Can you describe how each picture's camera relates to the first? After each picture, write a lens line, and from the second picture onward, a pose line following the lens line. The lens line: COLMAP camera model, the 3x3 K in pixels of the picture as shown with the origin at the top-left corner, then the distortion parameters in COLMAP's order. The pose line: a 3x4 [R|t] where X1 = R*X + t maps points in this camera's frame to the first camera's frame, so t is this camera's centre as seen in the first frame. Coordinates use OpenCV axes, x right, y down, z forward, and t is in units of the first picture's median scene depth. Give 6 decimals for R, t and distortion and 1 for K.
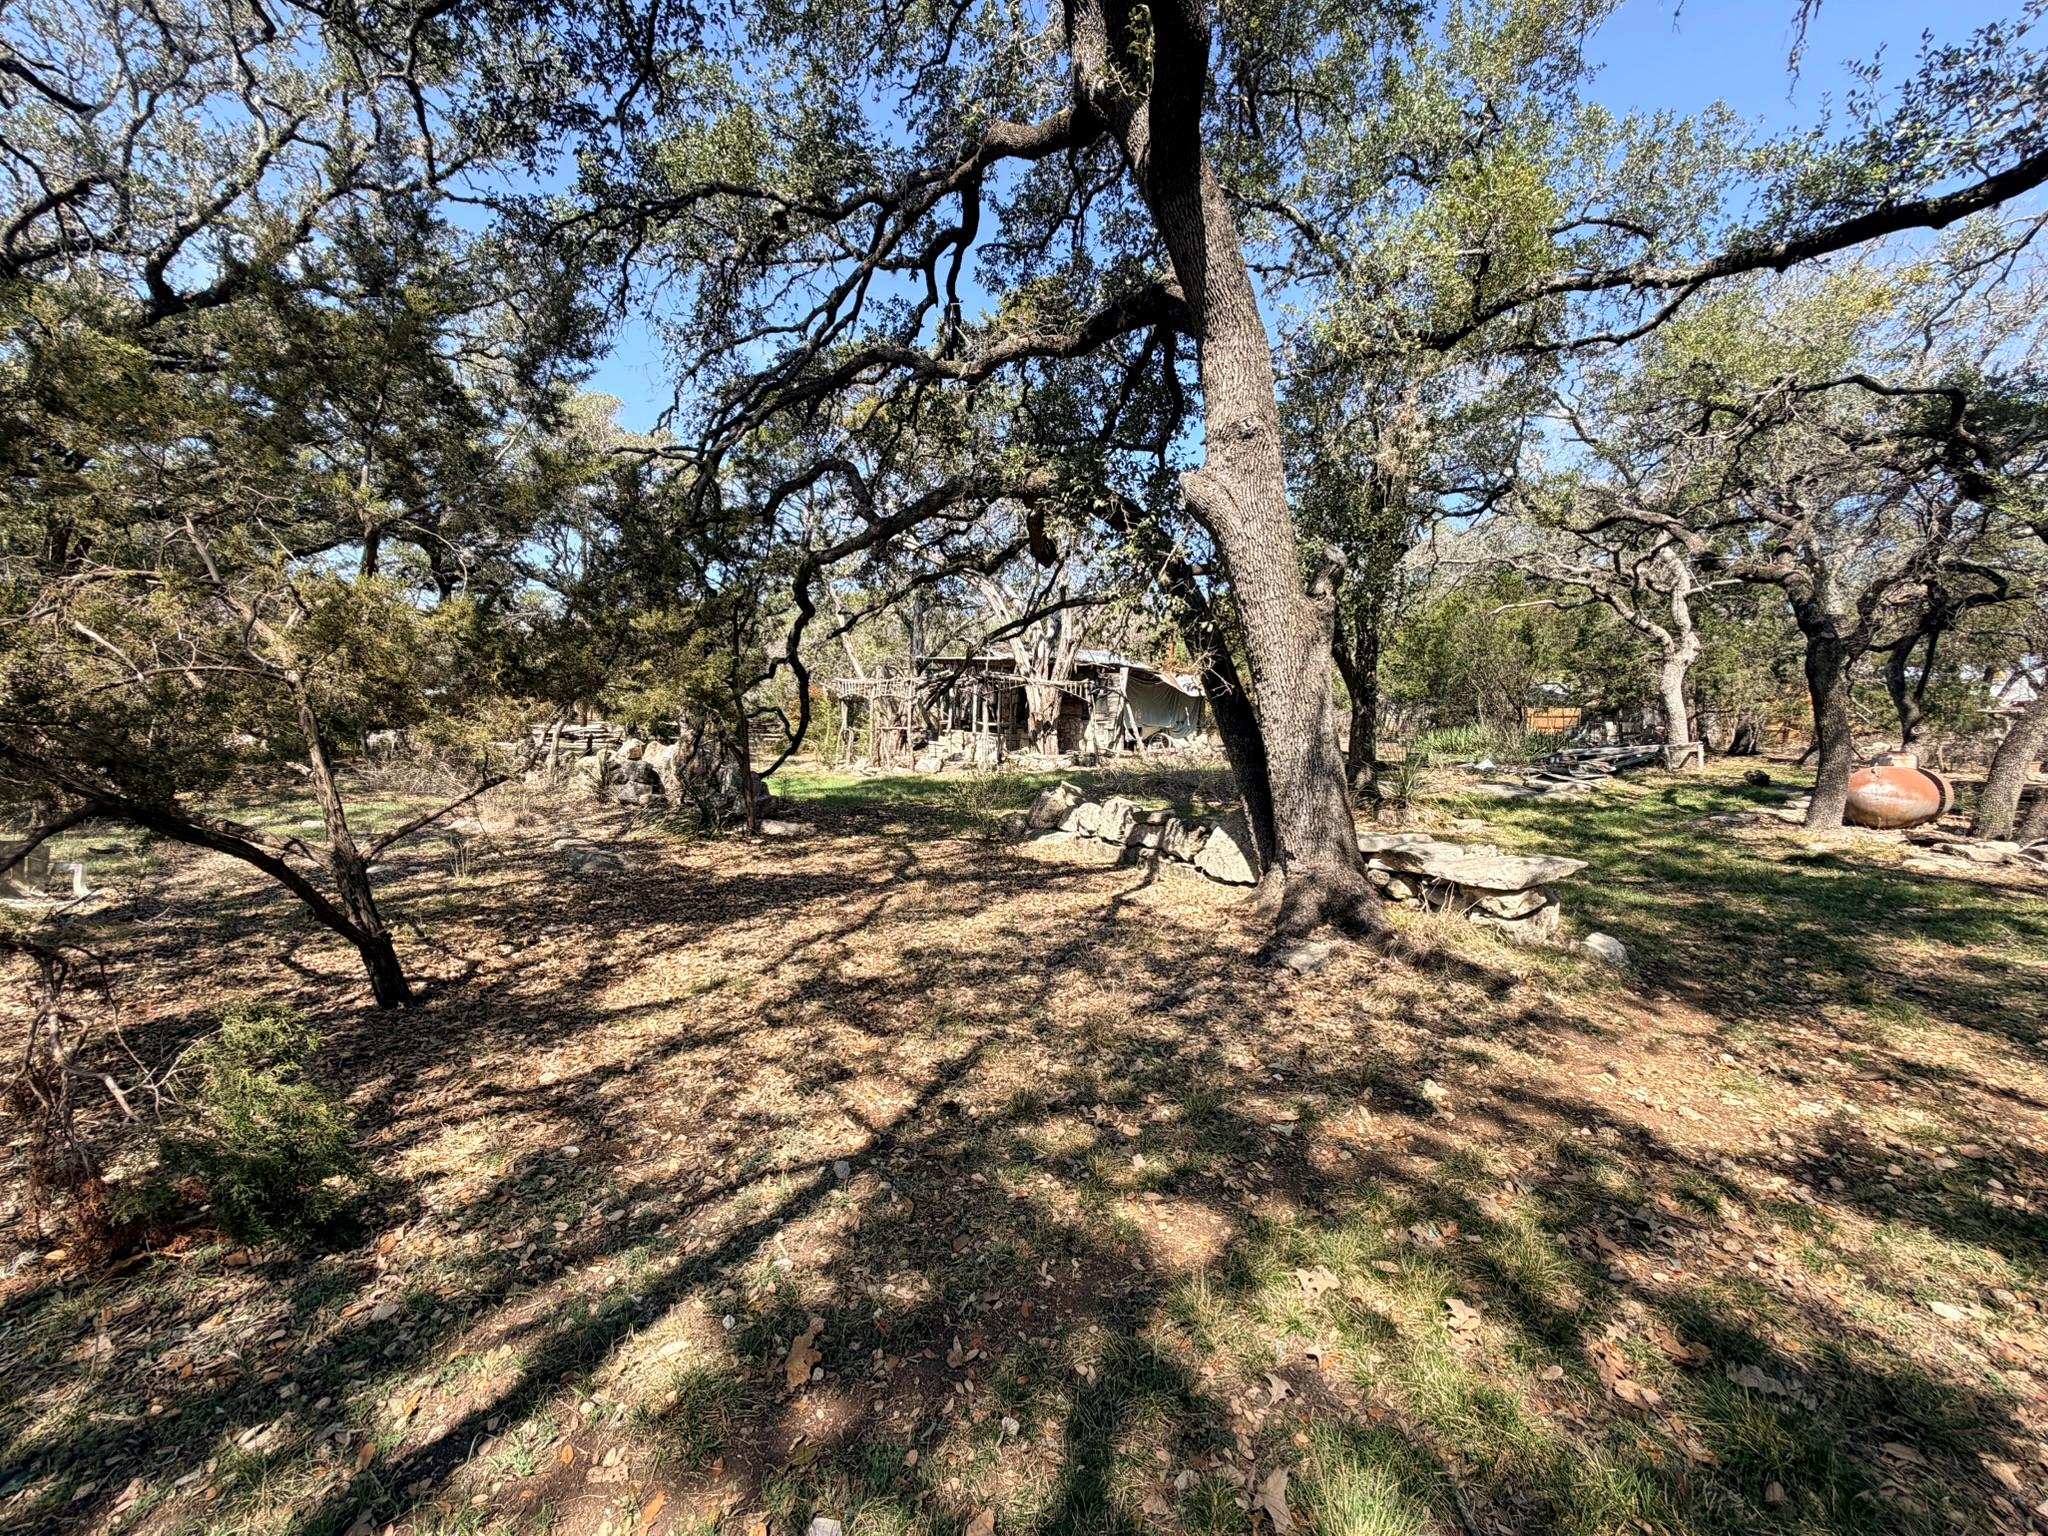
lens RADIAL K [[821.4, 0, 1021.0], [0, 821.4, 770.5], [0, 0, 1]] dist [0.000468, 0.000028]
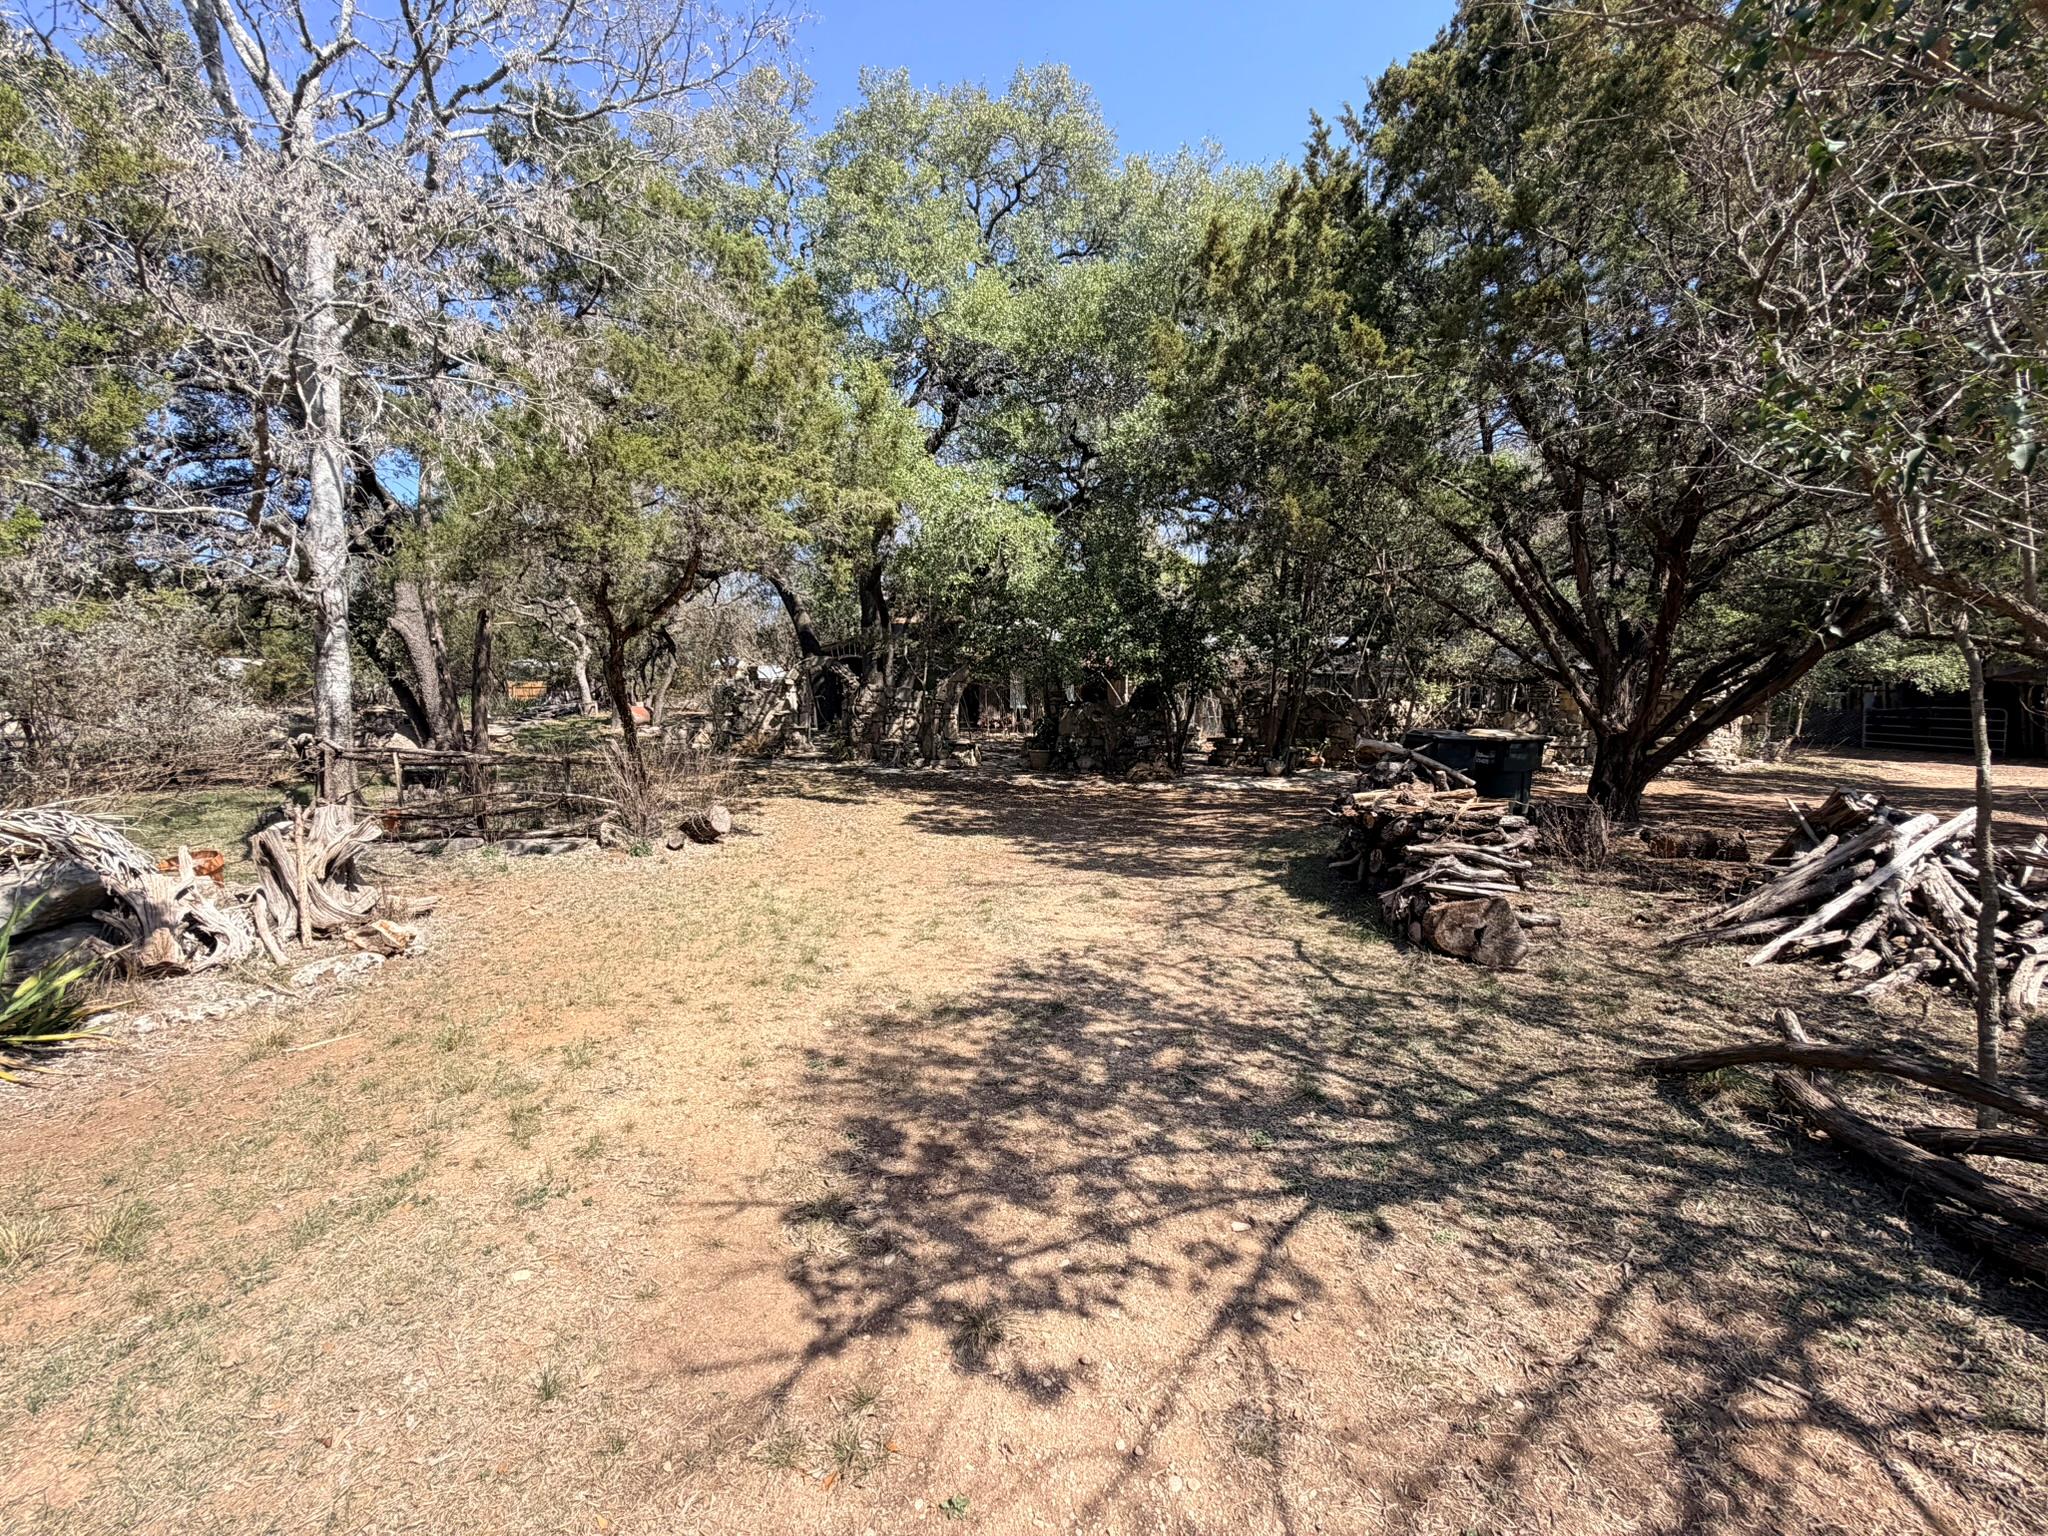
lens RADIAL K [[821.4, 0, 1021.8], [0, 821.4, 771.7], [0, 0, 1]] dist [0.000468, 0.000028]
pose [[0.447698, -0.099609, 0.888620, -0.483863], [0.066193, 0.994741, 0.078155, 0.046916], [-0.891732, 0.023831, 0.451937, -0.794617]]
